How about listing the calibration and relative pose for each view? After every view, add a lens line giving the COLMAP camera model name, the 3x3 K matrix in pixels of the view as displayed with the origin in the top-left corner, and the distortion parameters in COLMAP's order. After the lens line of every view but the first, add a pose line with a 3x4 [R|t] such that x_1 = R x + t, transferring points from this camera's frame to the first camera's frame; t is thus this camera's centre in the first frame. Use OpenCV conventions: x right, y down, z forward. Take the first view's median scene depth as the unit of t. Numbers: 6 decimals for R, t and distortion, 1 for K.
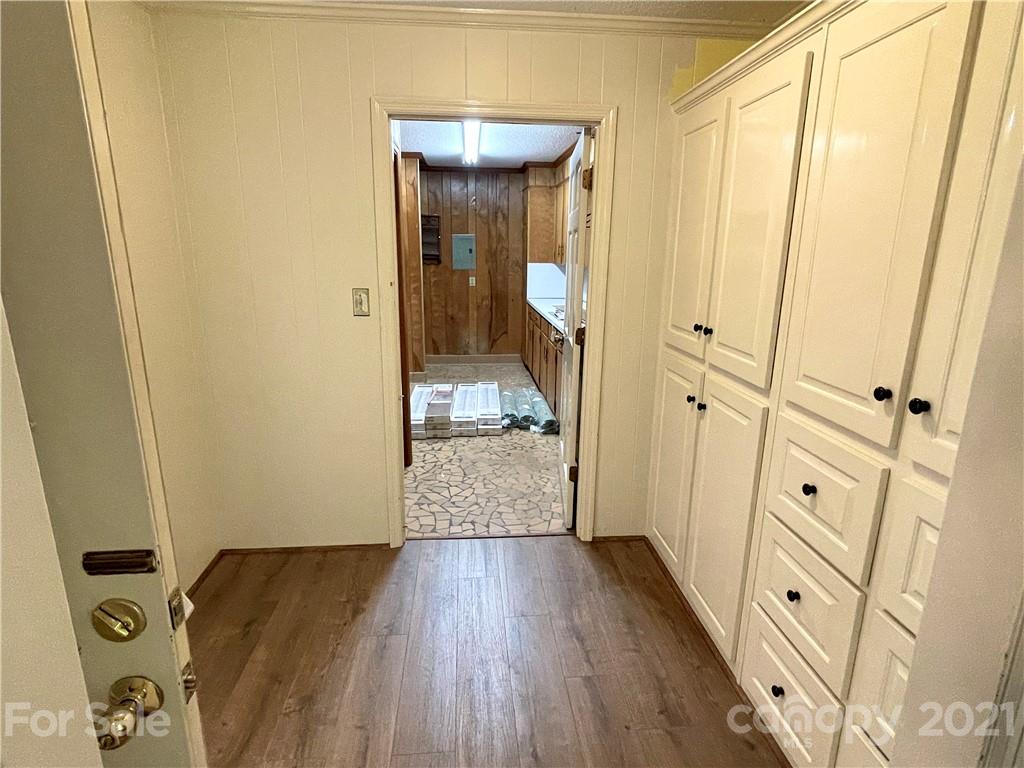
lens RADIAL K [[542.6, 0, 512.0], [0, 542.6, 384.0], [0, 0, 1]] dist [-0.002617, -0.000291]
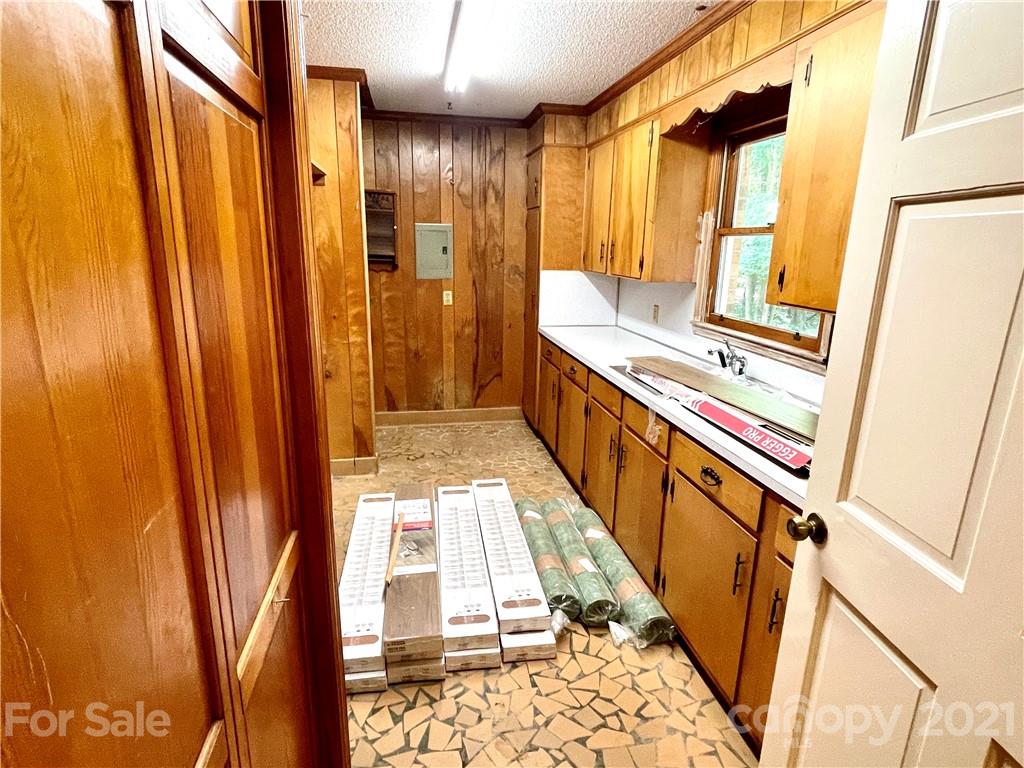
lens RADIAL K [[542.6, 0, 512.0], [0, 542.6, 384.0], [0, 0, 1]] dist [-0.002617, -0.000291]
pose [[0.995065, -0.015541, 0.098003, -0.067416], [0.014955, 0.999866, 0.006706, -0.098354], [-0.098094, -0.005207, 0.995164, 0.386644]]
